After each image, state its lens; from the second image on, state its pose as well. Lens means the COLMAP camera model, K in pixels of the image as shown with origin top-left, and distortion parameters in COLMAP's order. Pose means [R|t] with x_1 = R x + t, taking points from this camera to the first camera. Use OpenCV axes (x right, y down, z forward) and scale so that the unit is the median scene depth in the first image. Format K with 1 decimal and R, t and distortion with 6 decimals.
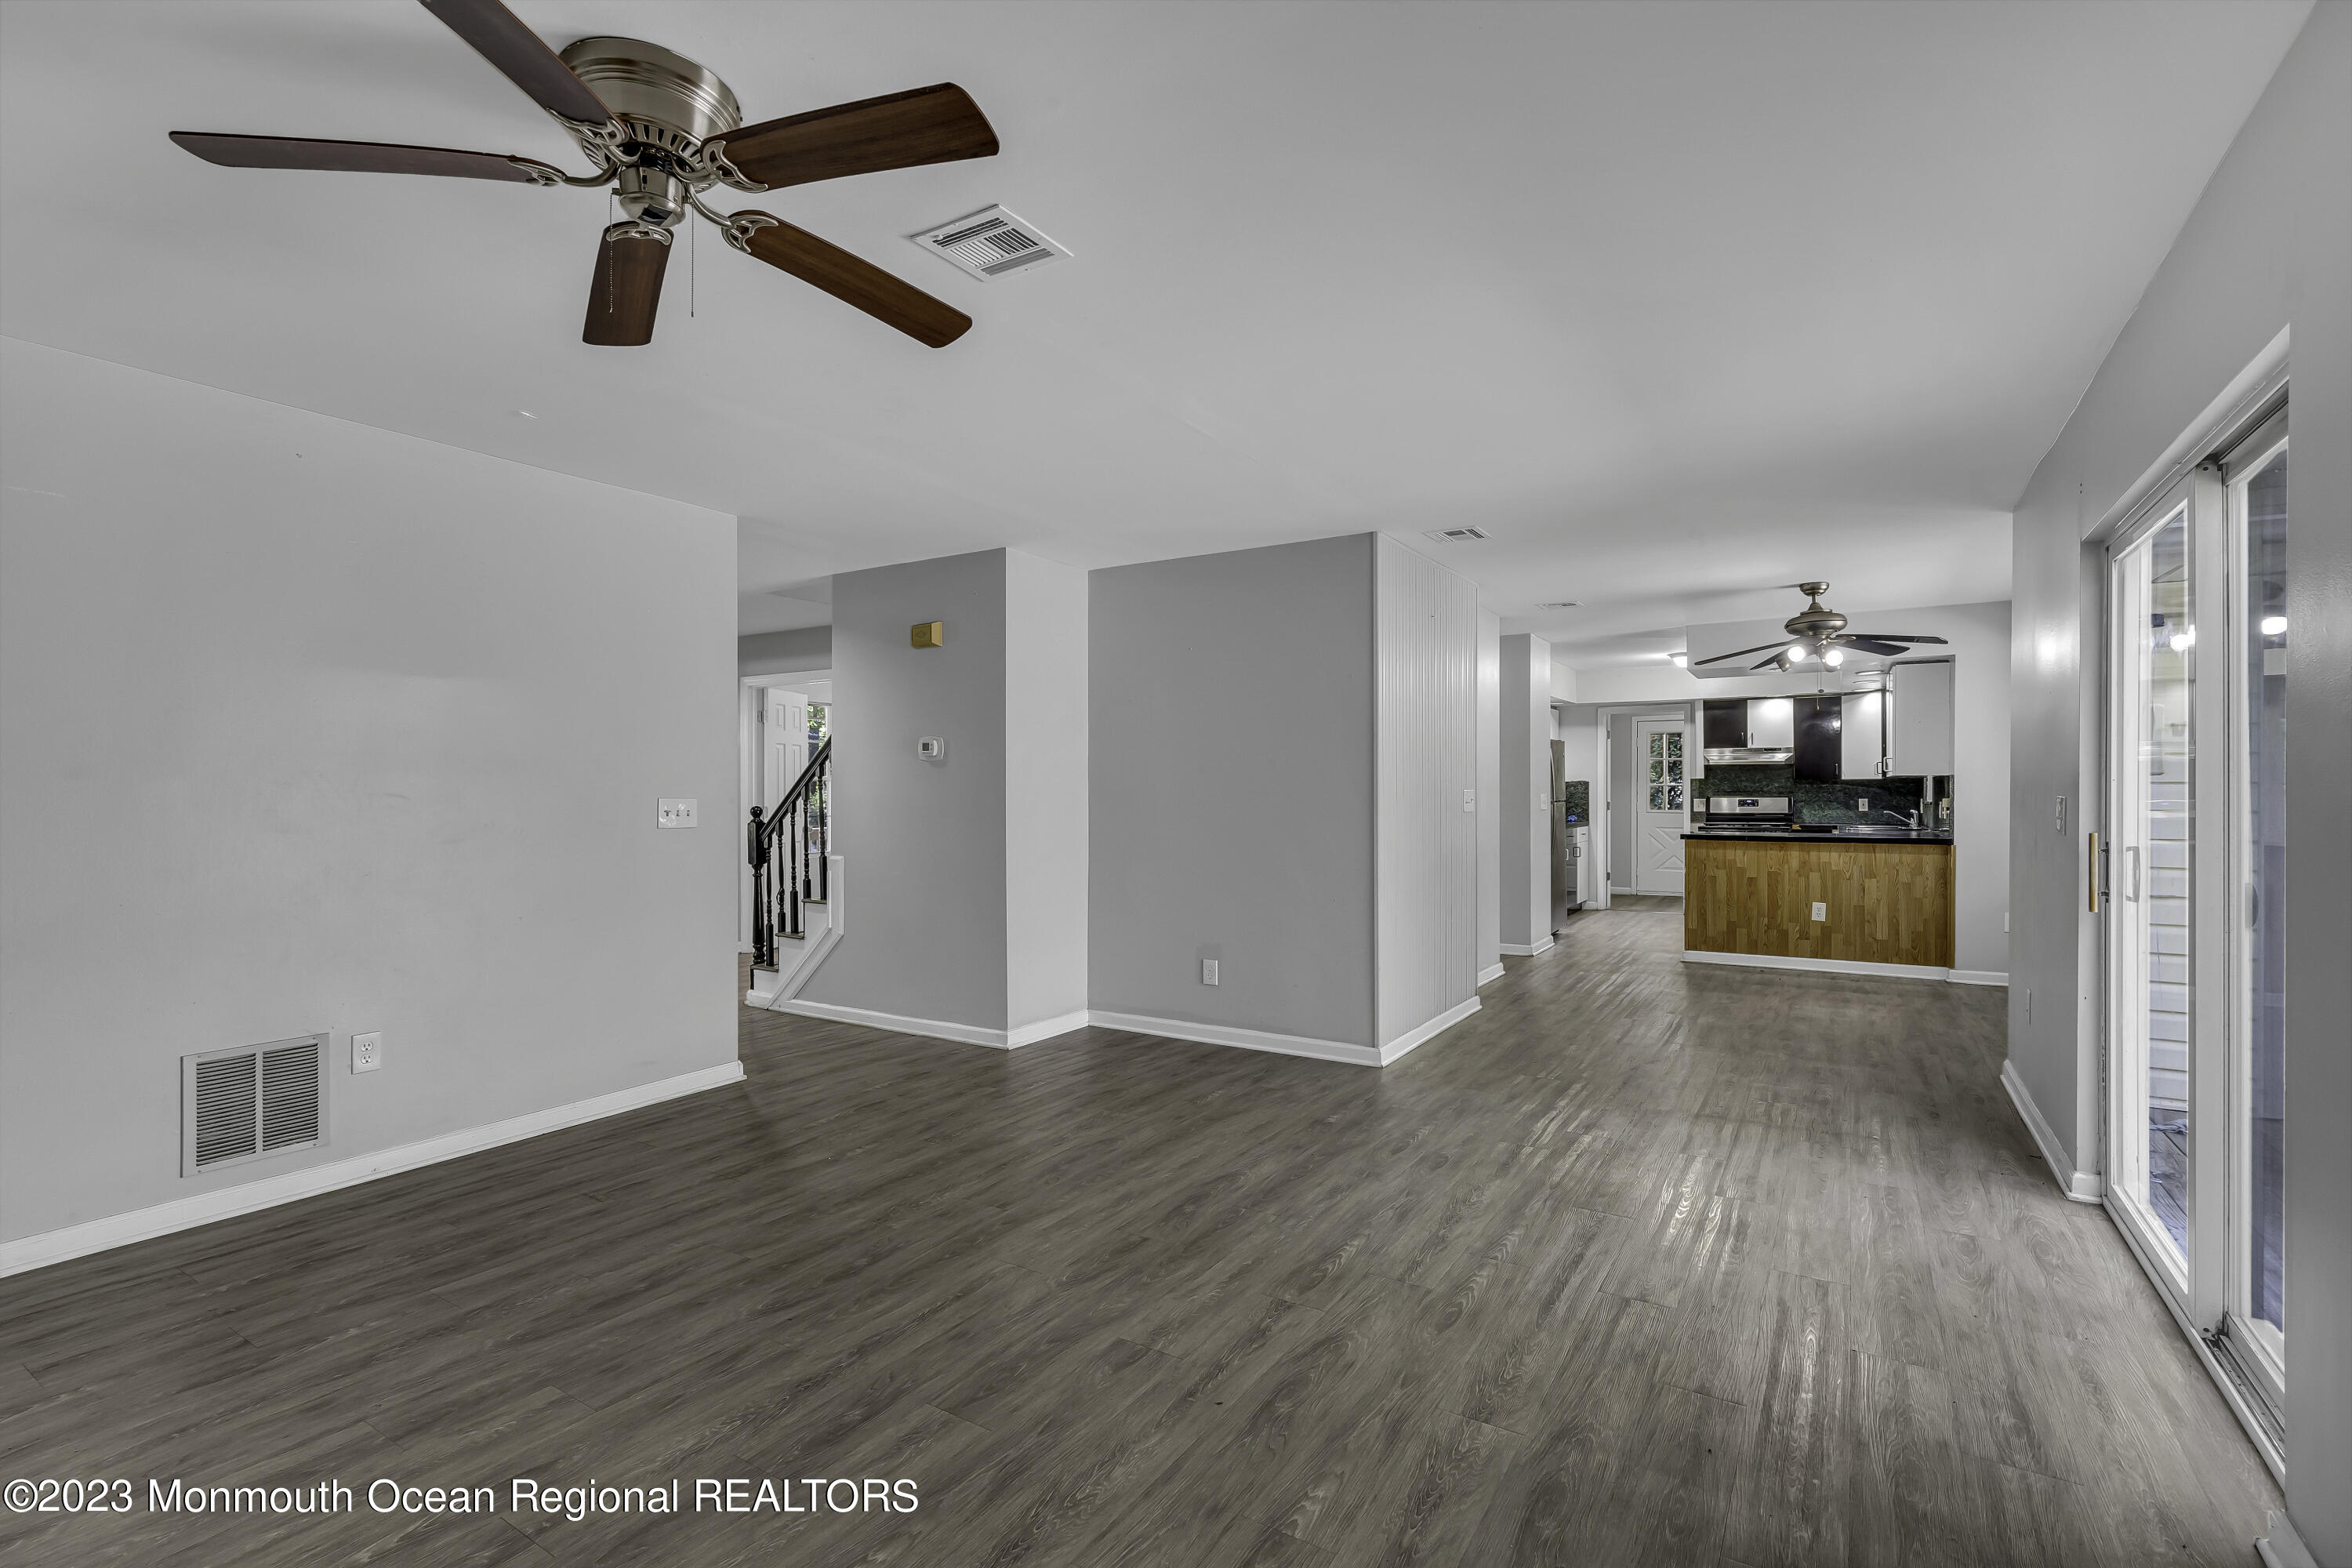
lens RADIAL K [[1068.2, 0, 1192.3], [0, 1068.2, 801.4], [0, 0, 1]] dist [-0.011158, 0.002852]
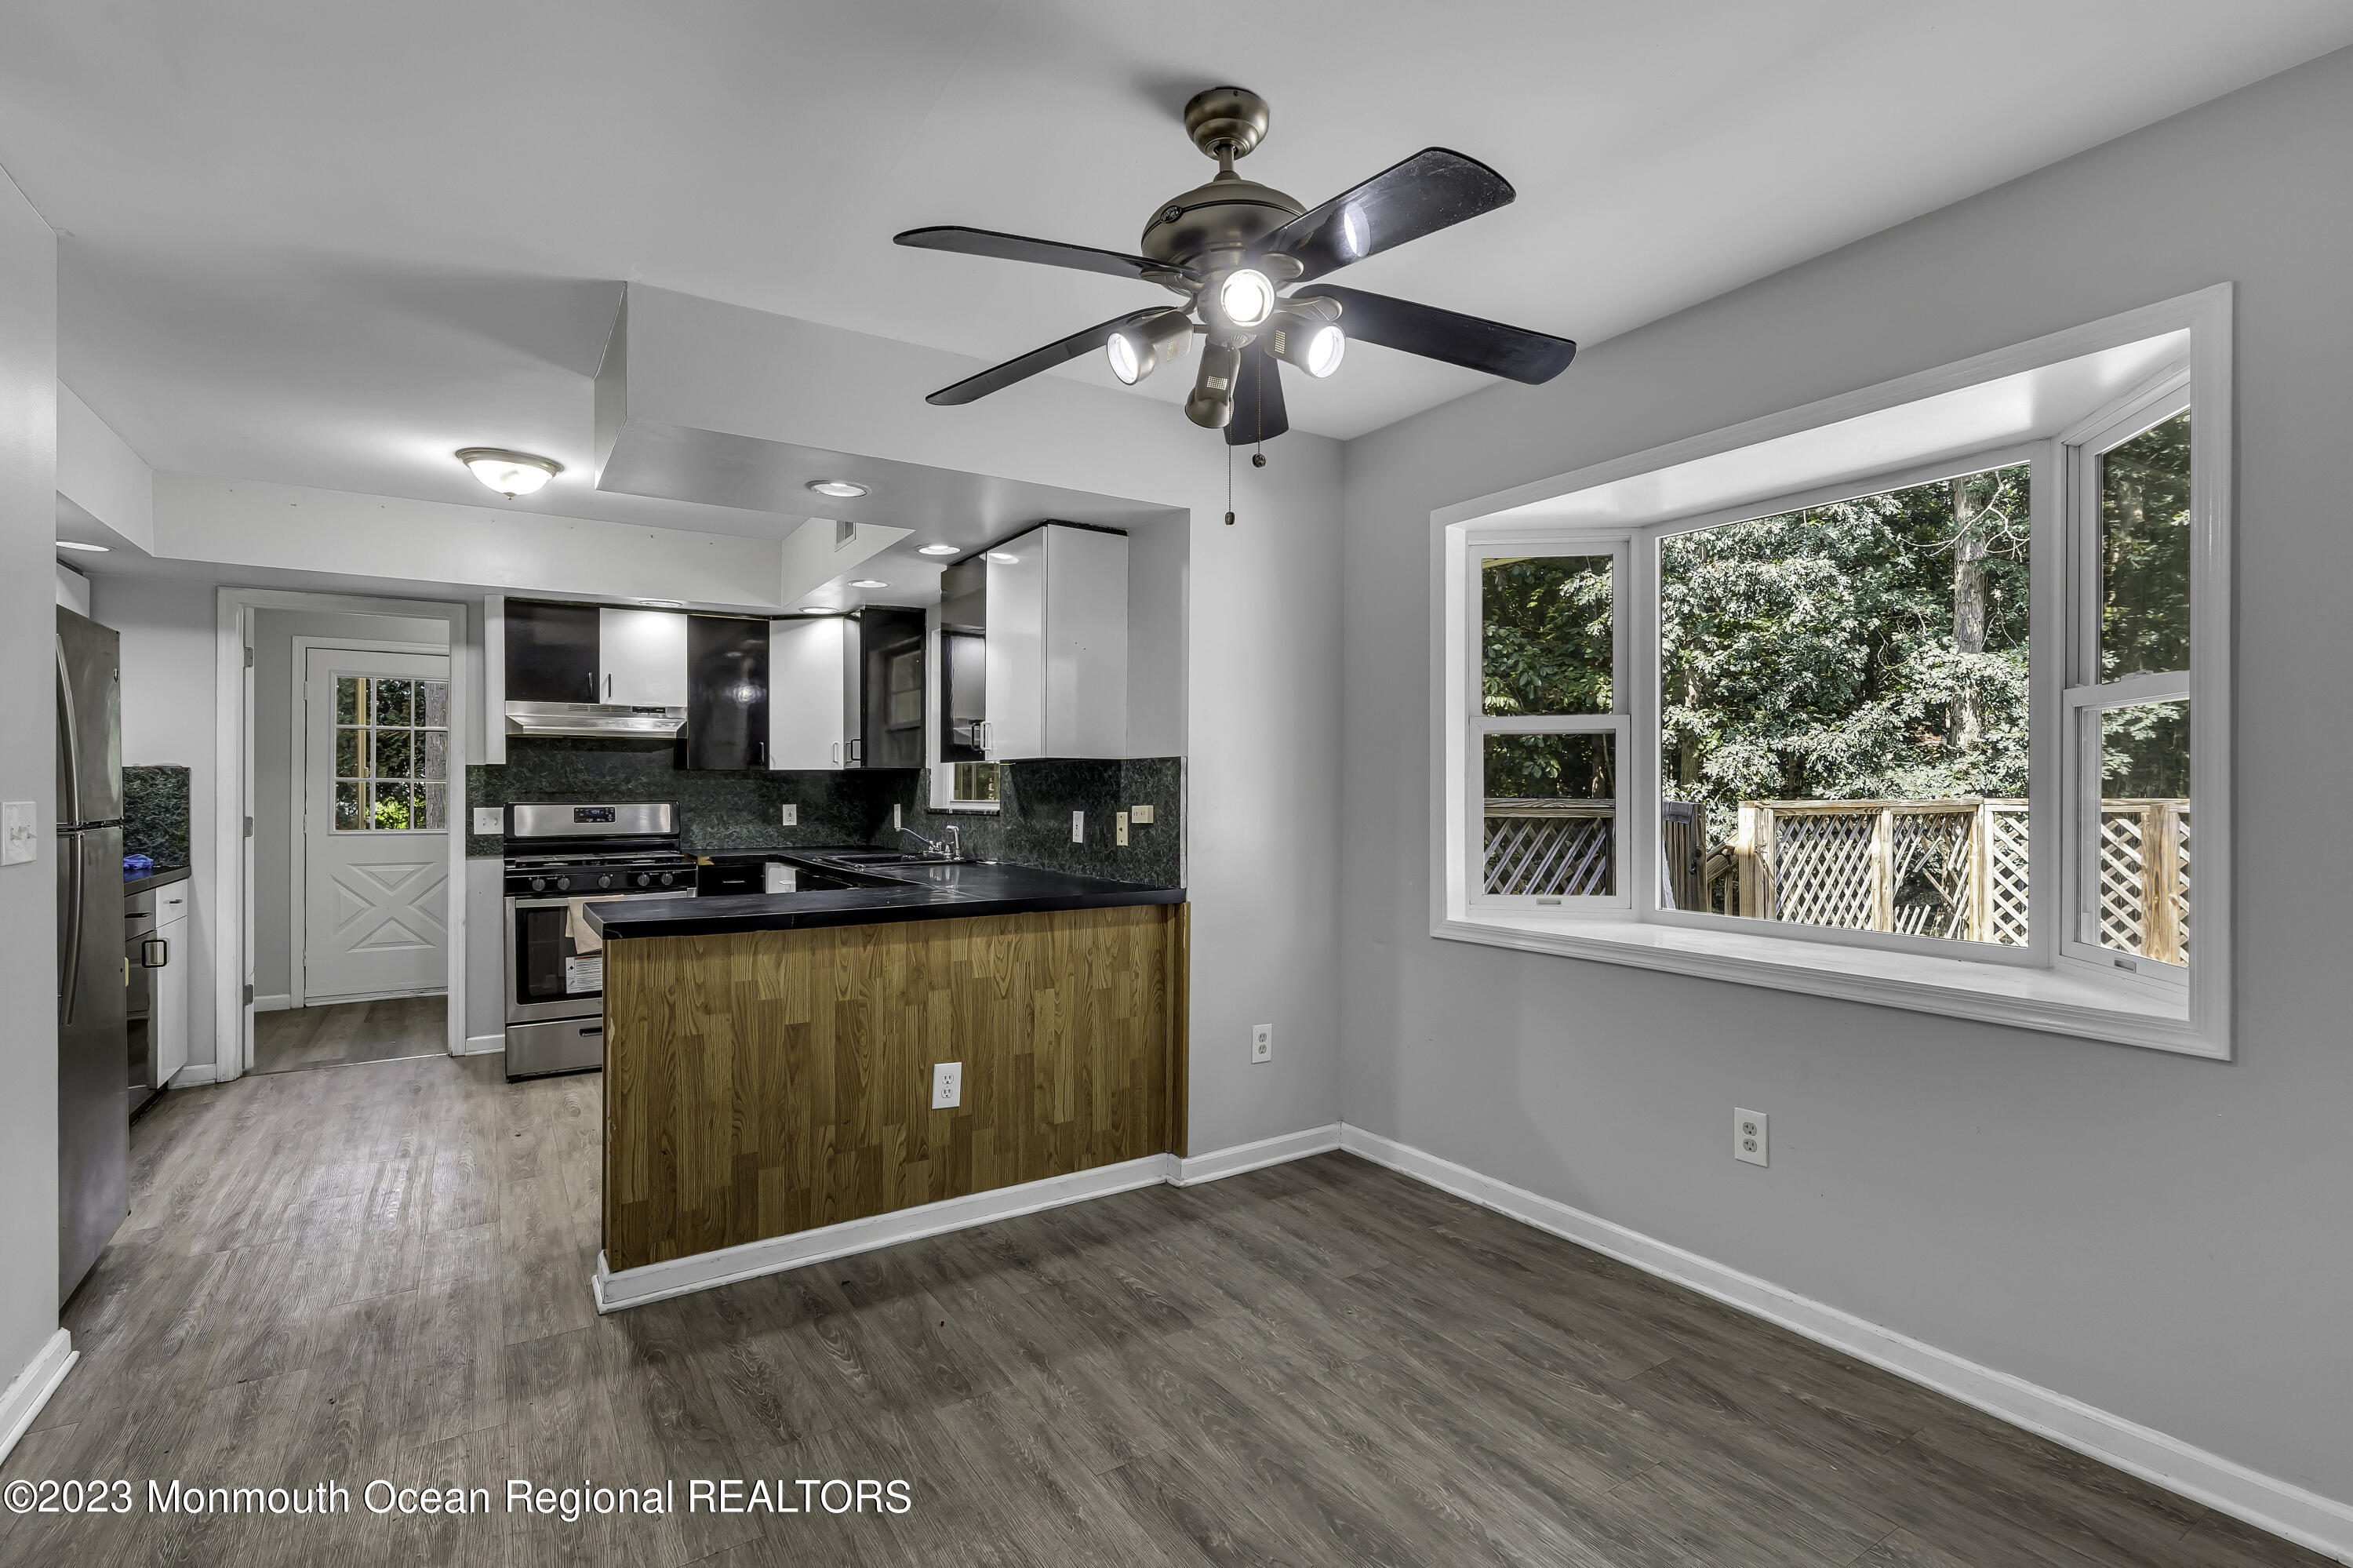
lens RADIAL K [[1068.7, 0, 1177.4], [0, 1068.7, 792.4], [0, 0, 1]] dist [-0.011158, 0.002852]
pose [[0.427535, 0.000375, 0.903999, 0.439256], [0.008508, 0.999954, -0.004438, -0.010853], [-0.903959, 0.009589, 0.427512, 1.280240]]
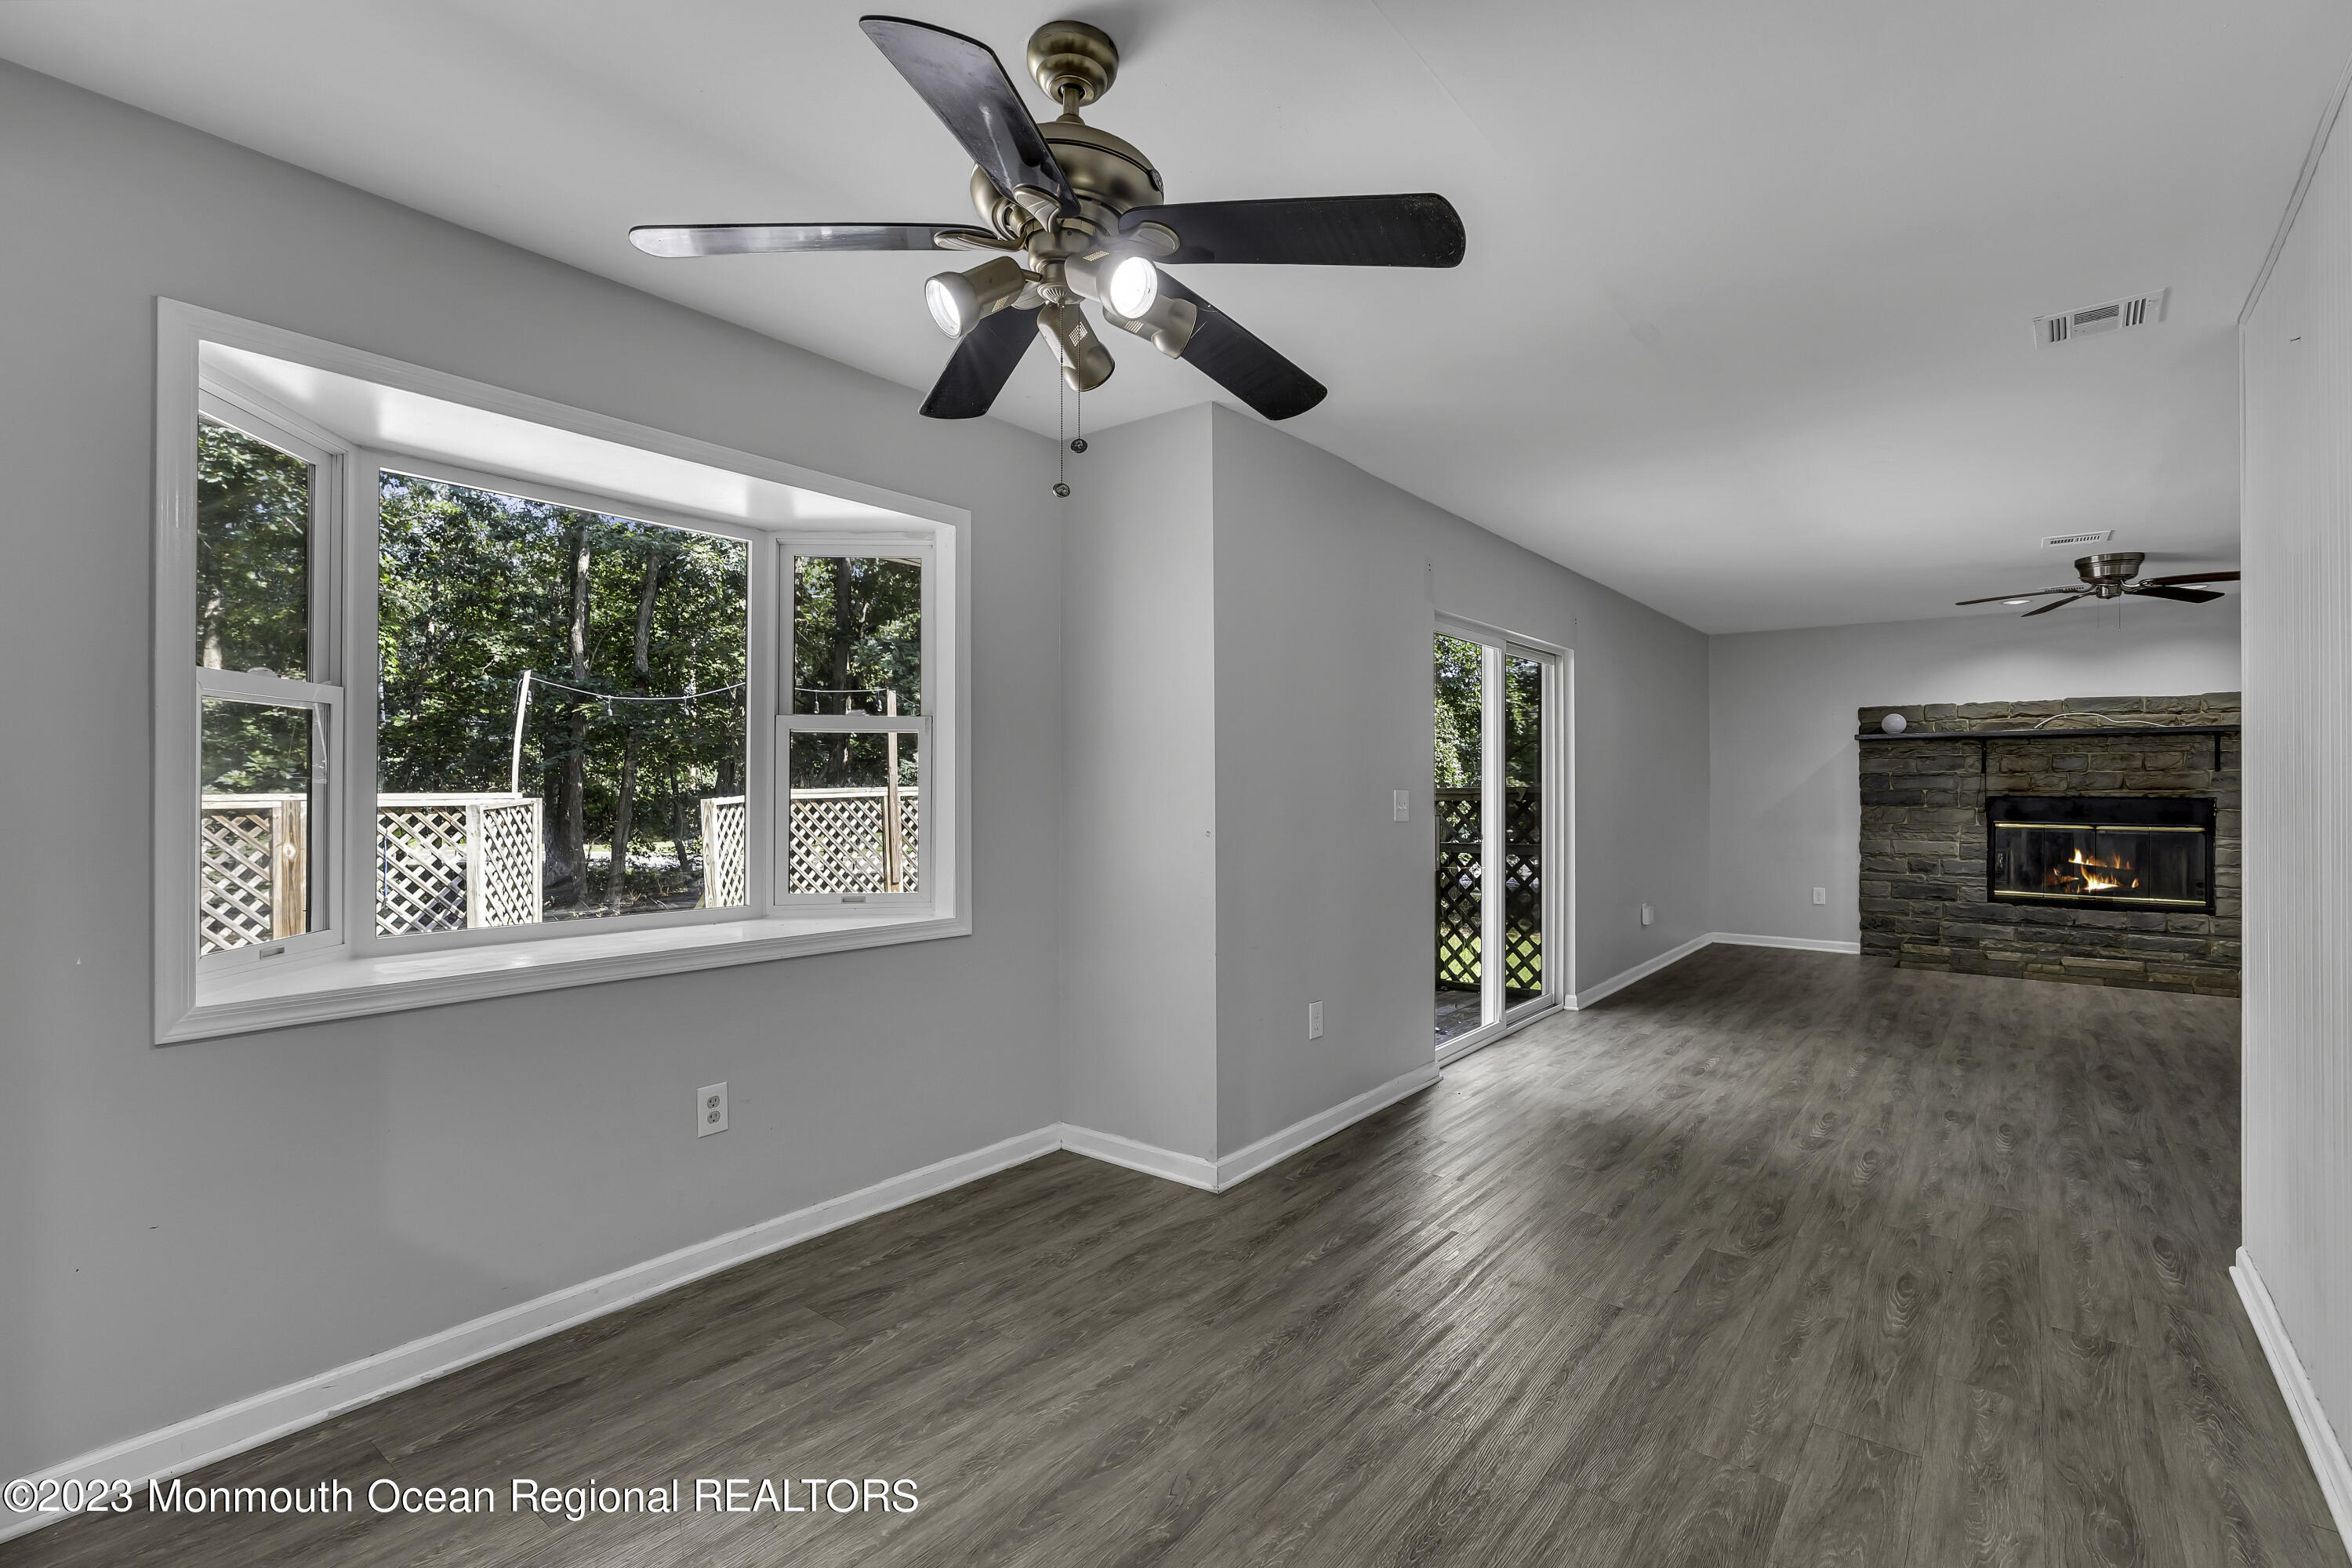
lens RADIAL K [[1068.2, 0, 1182.1], [0, 1068.2, 780.0], [0, 0, 1]] dist [-0.011158, 0.002852]
pose [[-0.992915, 0.001284, 0.118817, 0.762298], [0.001852, 0.999987, 0.004672, -0.018901], [-0.118809, 0.004859, -0.992905, 1.856881]]
